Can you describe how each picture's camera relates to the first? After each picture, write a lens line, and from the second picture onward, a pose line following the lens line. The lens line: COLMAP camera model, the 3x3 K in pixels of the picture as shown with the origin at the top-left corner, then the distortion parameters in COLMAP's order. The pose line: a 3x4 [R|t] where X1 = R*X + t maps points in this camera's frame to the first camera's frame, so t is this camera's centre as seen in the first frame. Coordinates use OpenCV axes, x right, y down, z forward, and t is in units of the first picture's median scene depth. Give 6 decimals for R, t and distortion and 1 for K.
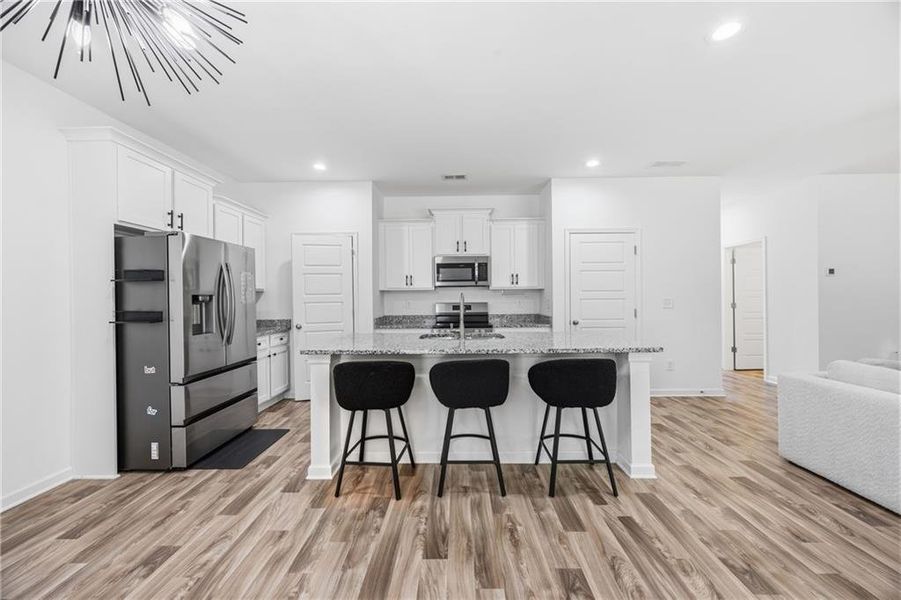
lens RADIAL K [[341.1, 0, 454.2], [0, 341.1, 297.9], [0, 0, 1]] dist [0.001926, -0.000380]
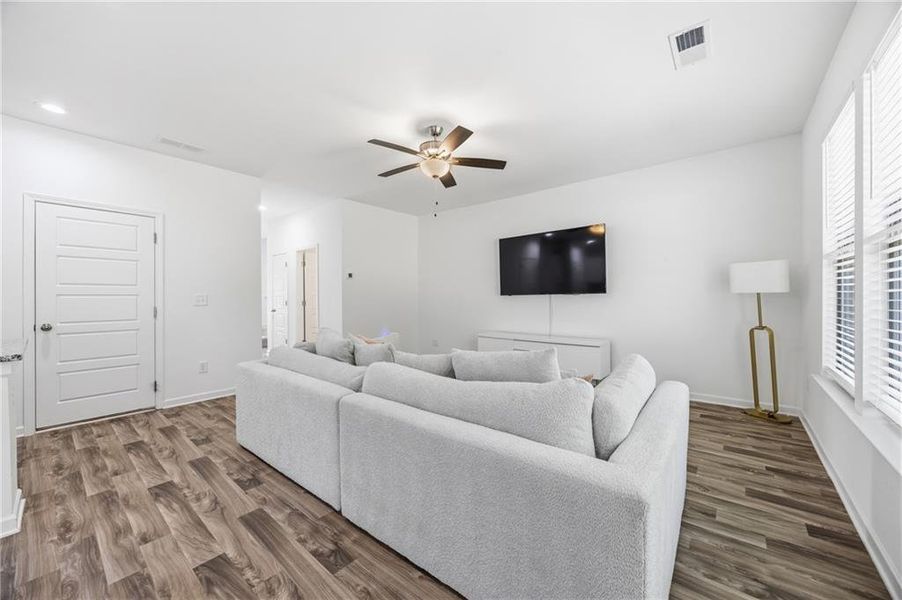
lens RADIAL K [[341.5, 0, 448.1], [0, 341.5, 296.2], [0, 0, 1]] dist [0.001926, -0.000380]
pose [[0.630089, 0.007378, 0.776488, 0.344623], [0.003615, 0.999916, -0.012435, 0.019191], [-0.776514, 0.010642, 0.630010, -0.106545]]
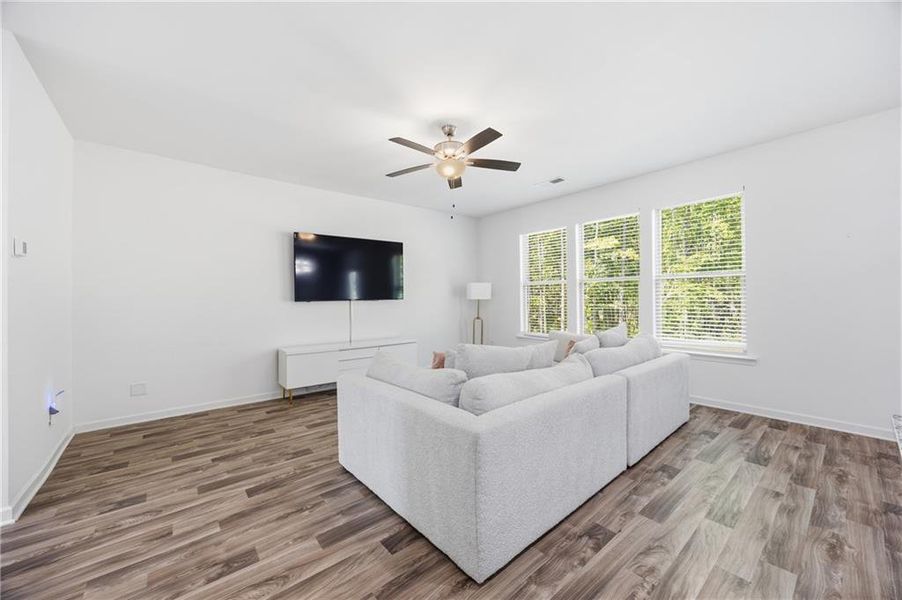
lens RADIAL K [[341.5, 0, 460.1], [0, 341.5, 302.0], [0, 0, 1]] dist [0.001926, -0.000380]
pose [[-0.663264, 0.014814, 0.748239, 0.372850], [0.020074, 0.999797, -0.002001, 0.012906], [-0.748116, 0.013693, -0.663427, 1.583679]]
